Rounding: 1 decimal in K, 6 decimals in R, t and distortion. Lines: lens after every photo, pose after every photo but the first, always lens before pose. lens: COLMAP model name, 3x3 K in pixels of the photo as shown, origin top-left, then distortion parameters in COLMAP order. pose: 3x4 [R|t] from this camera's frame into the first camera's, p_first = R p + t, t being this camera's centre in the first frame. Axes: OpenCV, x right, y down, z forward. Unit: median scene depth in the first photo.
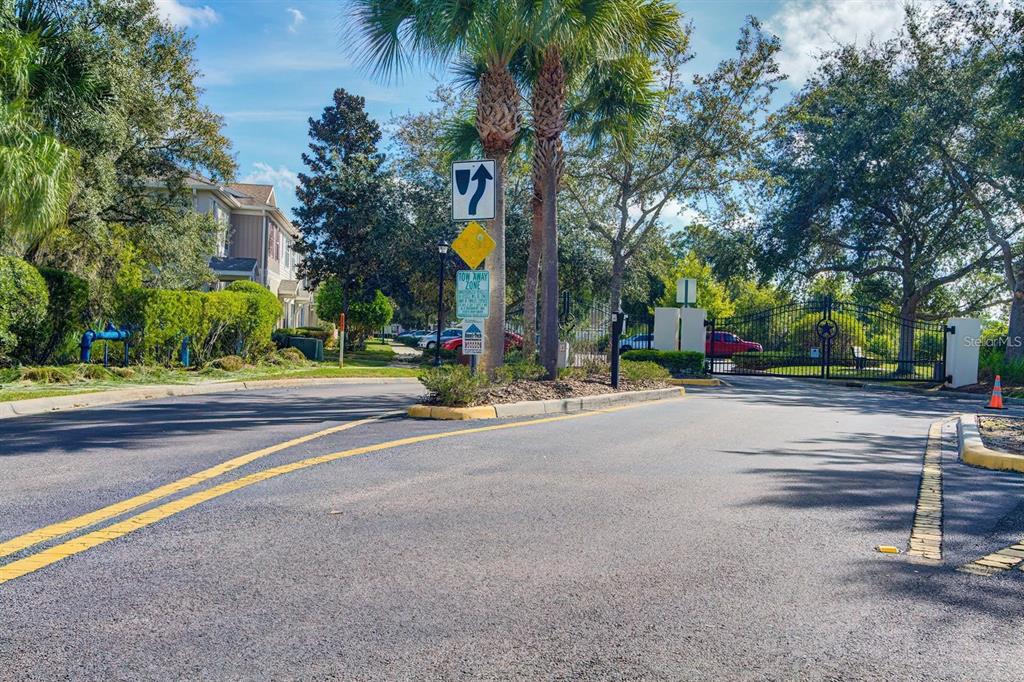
lens RADIAL K [[1044.5, 0, 509.7], [0, 1044.5, 340.9], [0, 0, 1]] dist [0.021702, 0.010331]
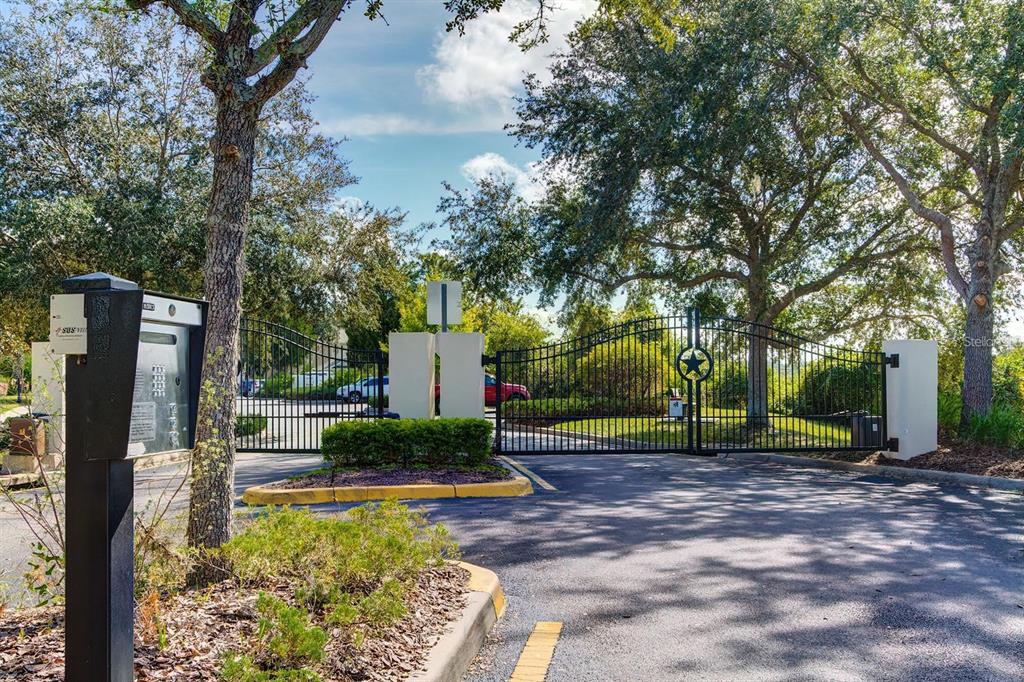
lens RADIAL K [[1044.5, 0, 509.7], [0, 1044.5, 340.9], [0, 0, 1]] dist [0.021702, 0.010331]
pose [[0.967646, -0.022134, 0.251339, 0.059844], [0.031534, 0.998943, -0.033432, -0.007745], [-0.250333, 0.040276, 0.967322, 0.437326]]
